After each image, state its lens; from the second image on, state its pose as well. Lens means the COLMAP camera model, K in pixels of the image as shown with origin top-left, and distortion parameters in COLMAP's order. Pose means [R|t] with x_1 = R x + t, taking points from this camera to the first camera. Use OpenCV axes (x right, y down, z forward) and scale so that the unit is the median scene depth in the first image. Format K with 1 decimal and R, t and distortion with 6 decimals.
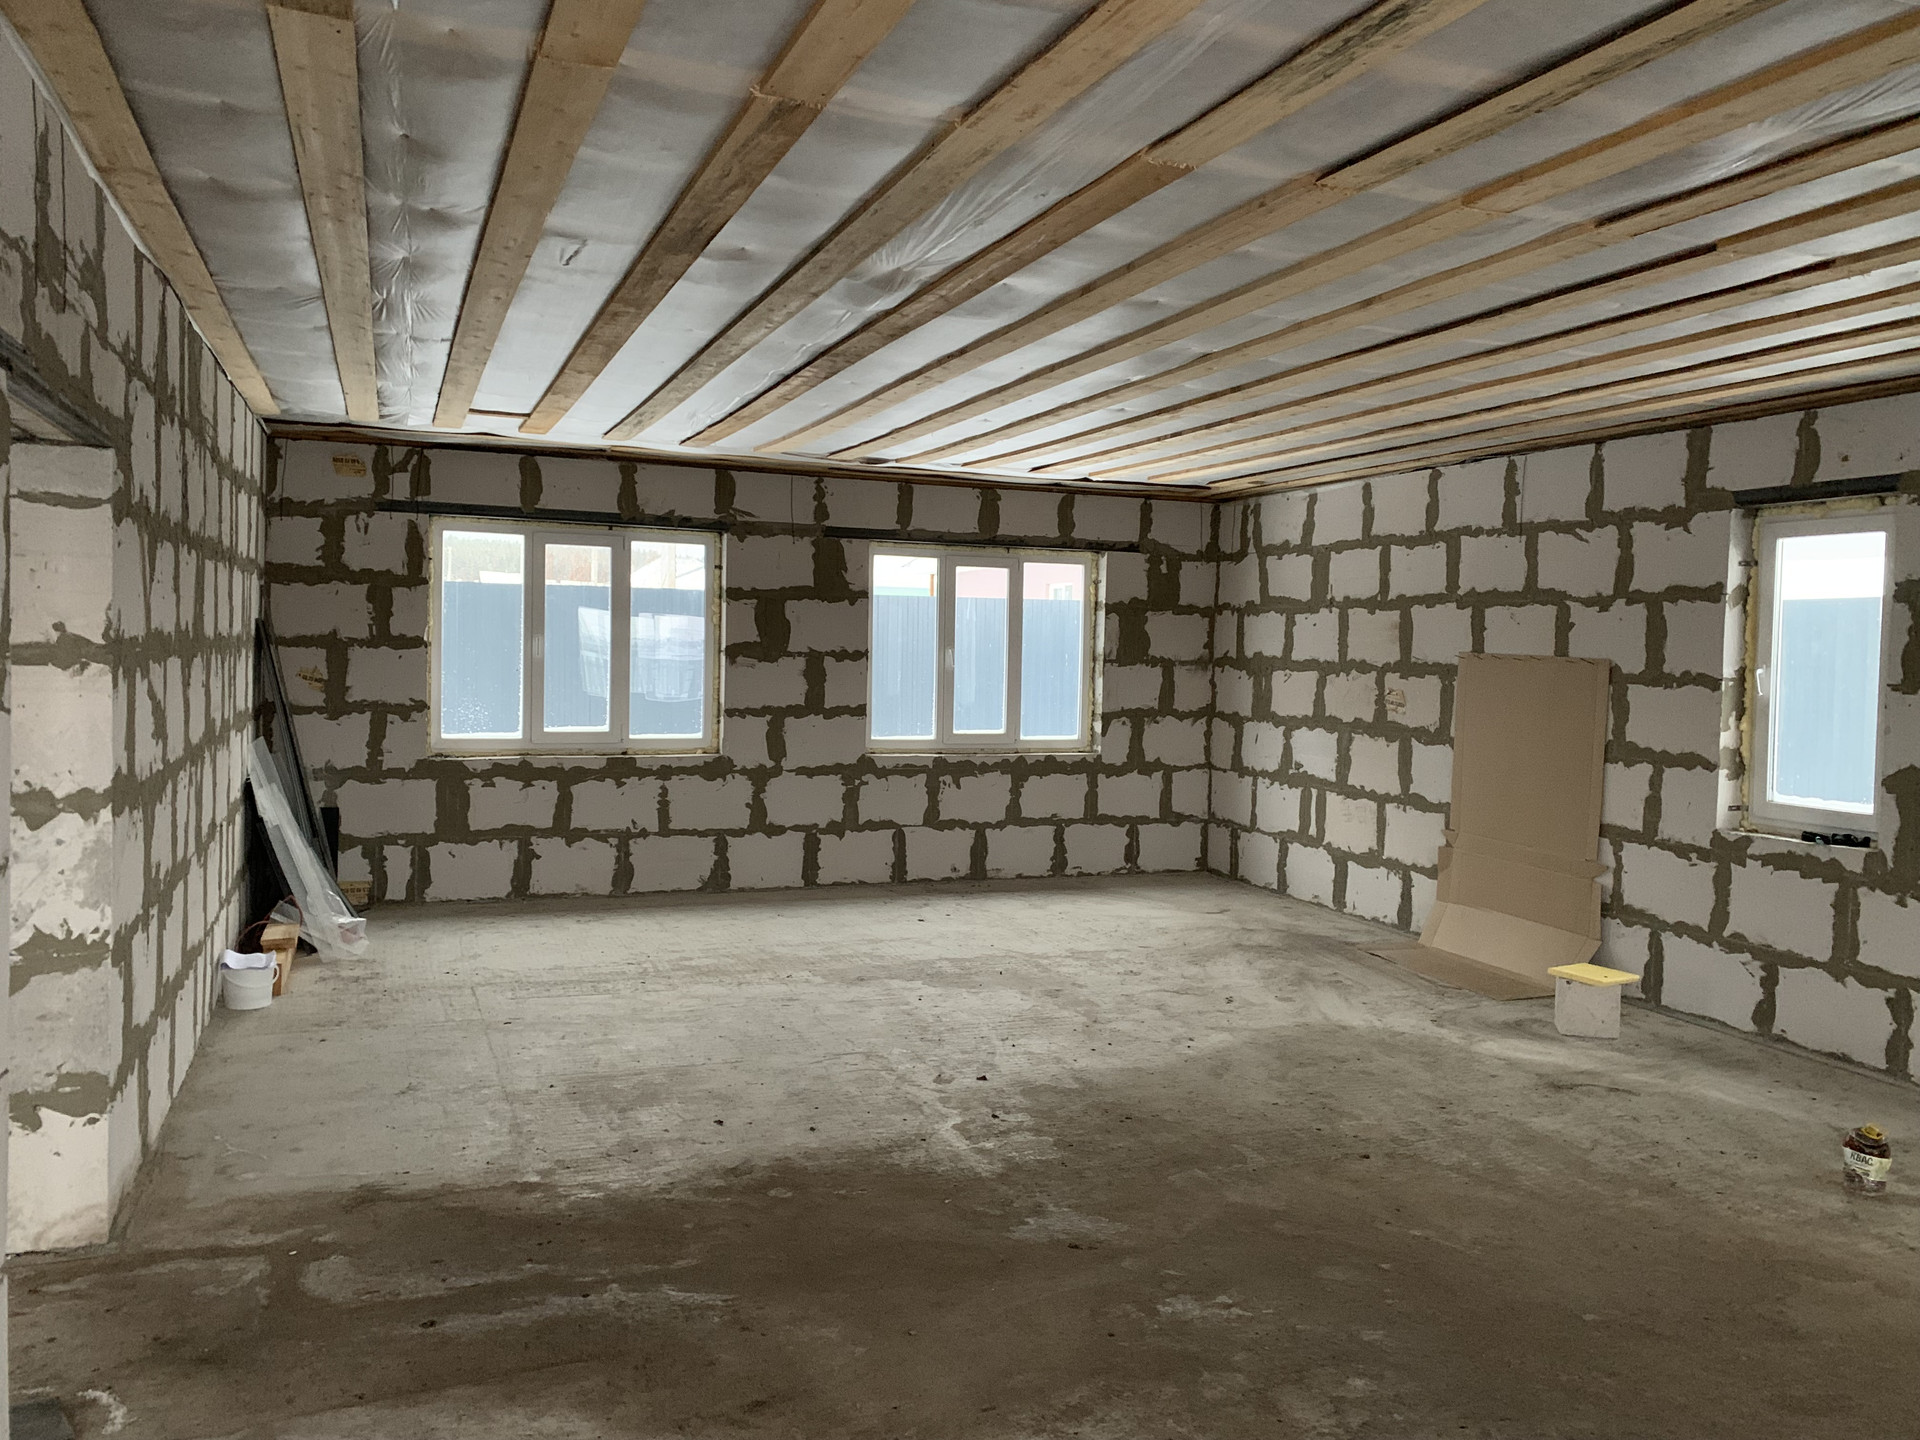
lens RADIAL K [[1472.5, 0, 963.1], [0, 1472.5, 707.3], [0, 0, 1]] dist [0.049109, -0.049369]
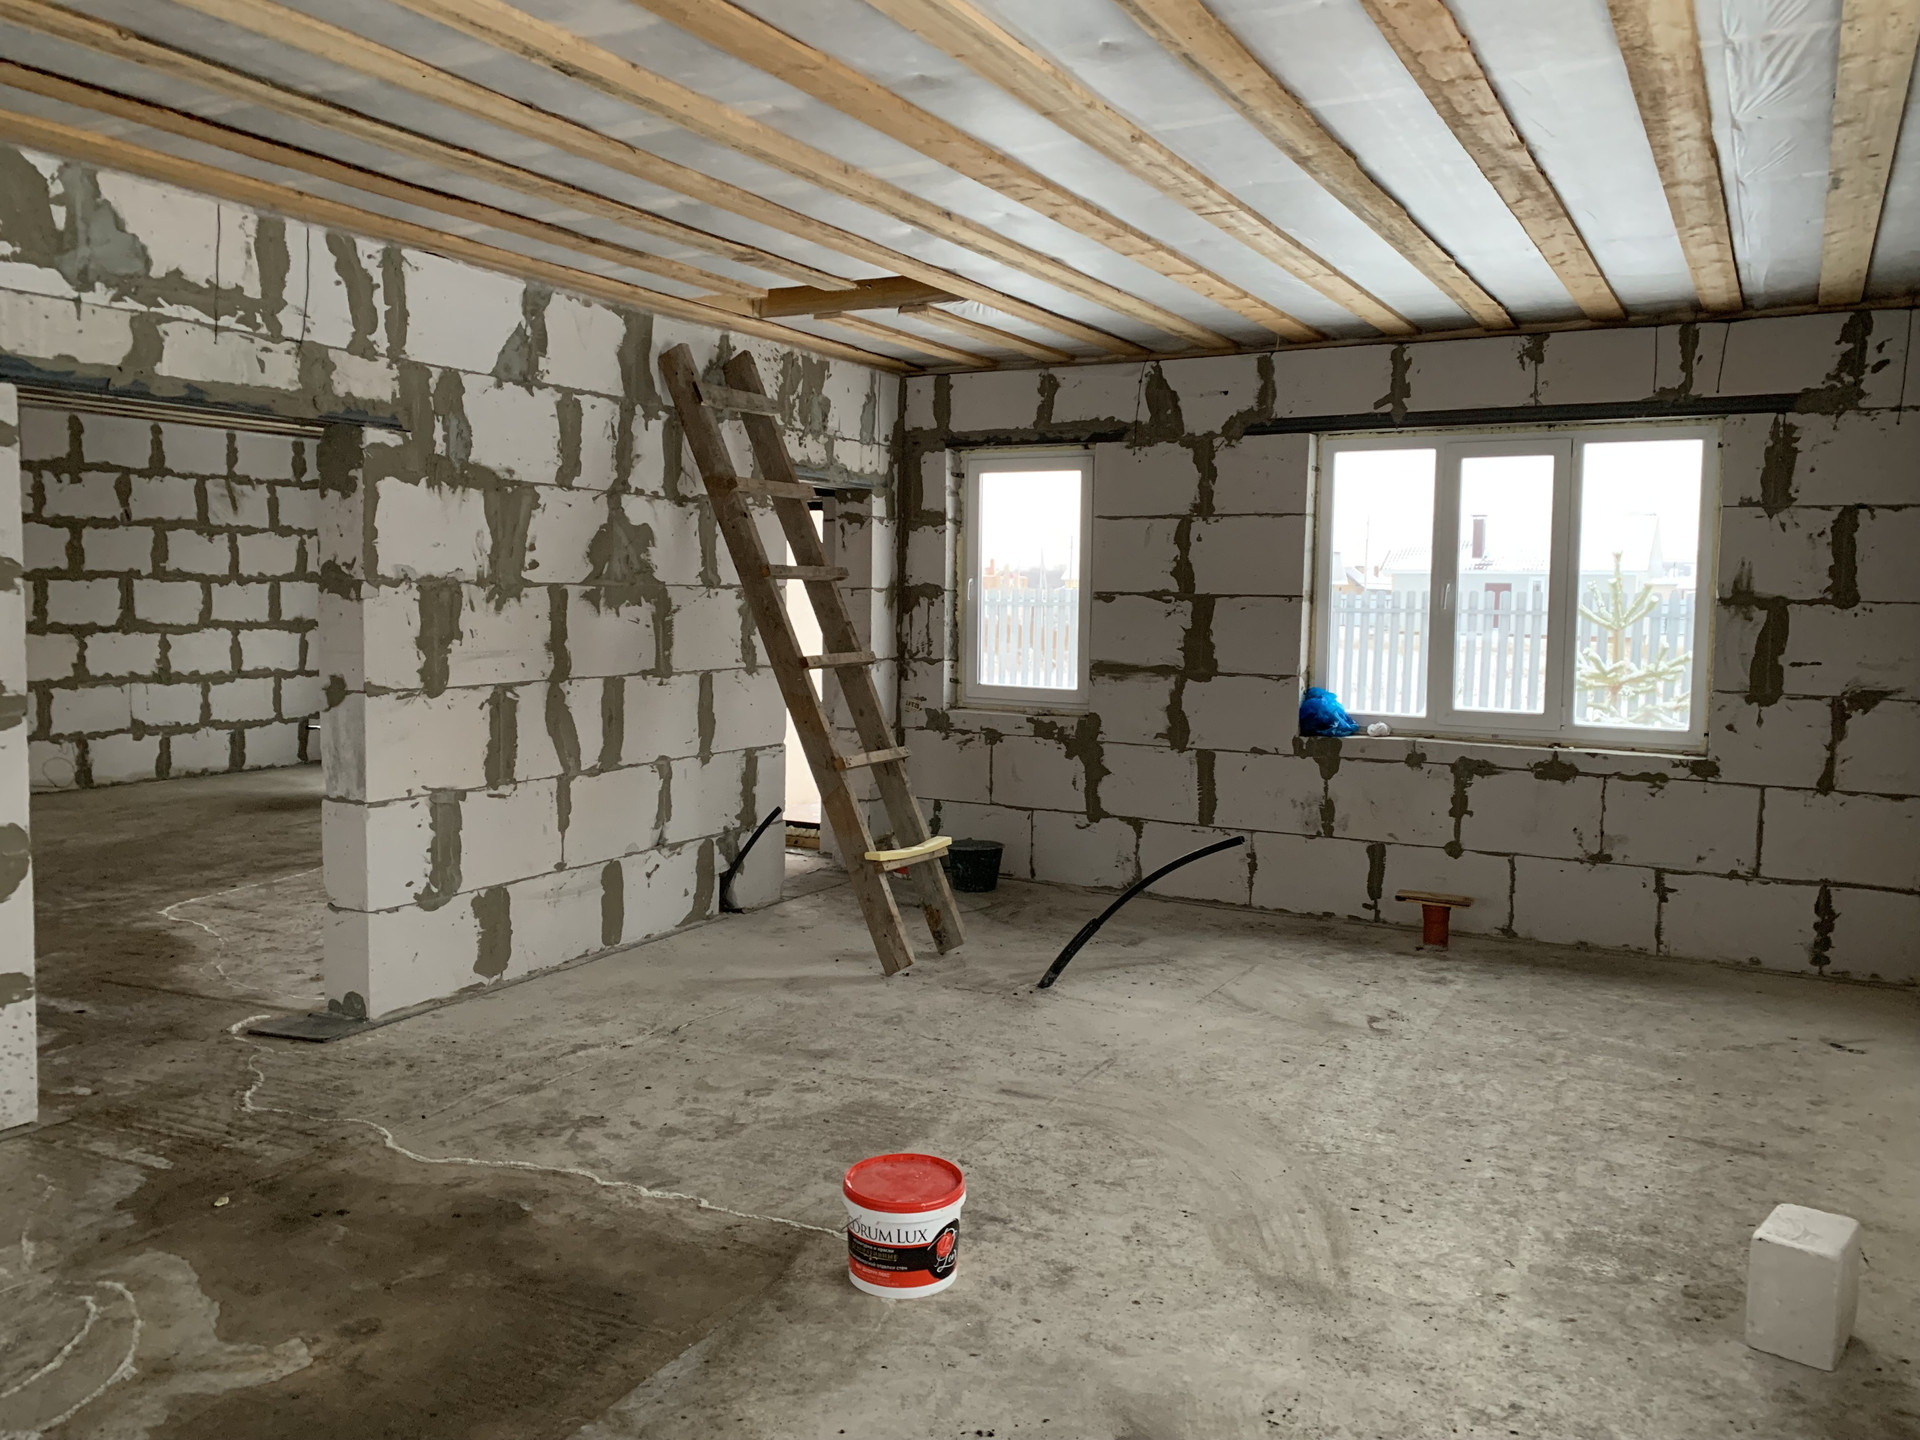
lens RADIAL K [[1472.5, 0, 988.9], [0, 1472.5, 716.6], [0, 0, 1]] dist [0.049109, -0.049369]
pose [[-0.643234, -0.101136, 0.758961, -1.453717], [-0.003010, 0.991564, 0.129581, -0.059237], [-0.765664, 0.081067, -0.638112, 0.865083]]
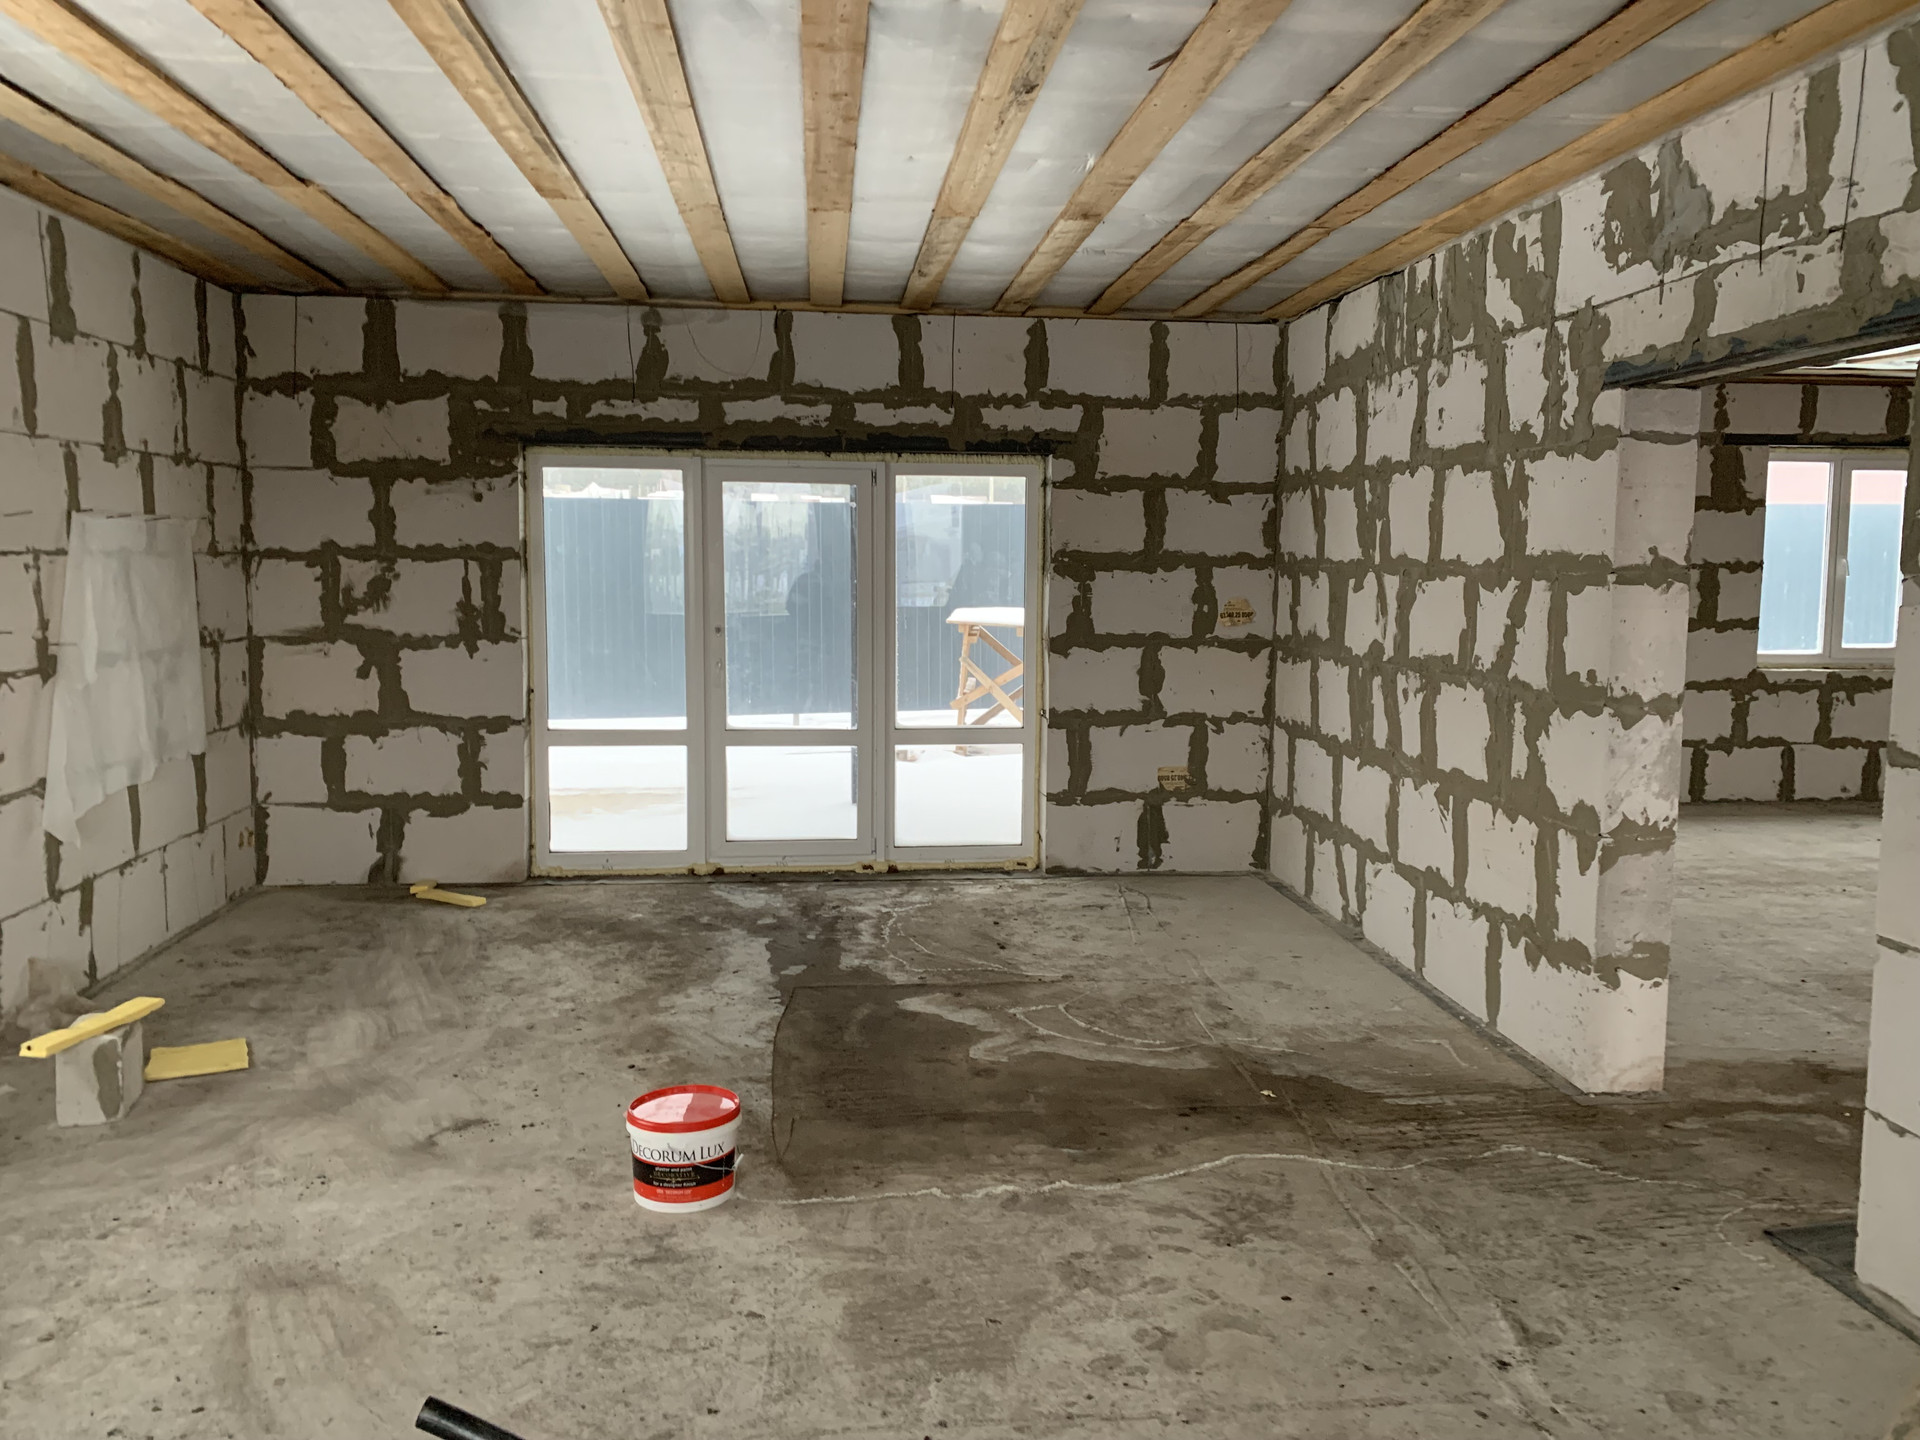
lens RADIAL K [[1472.5, 0, 957.8], [0, 1472.5, 709.4], [0, 0, 1]] dist [0.049109, -0.049369]
pose [[0.960887, 0.011773, -0.276690, -0.605352], [0.004408, 0.998319, 0.057786, -0.000953], [0.276905, -0.056746, 0.959220, -0.177038]]
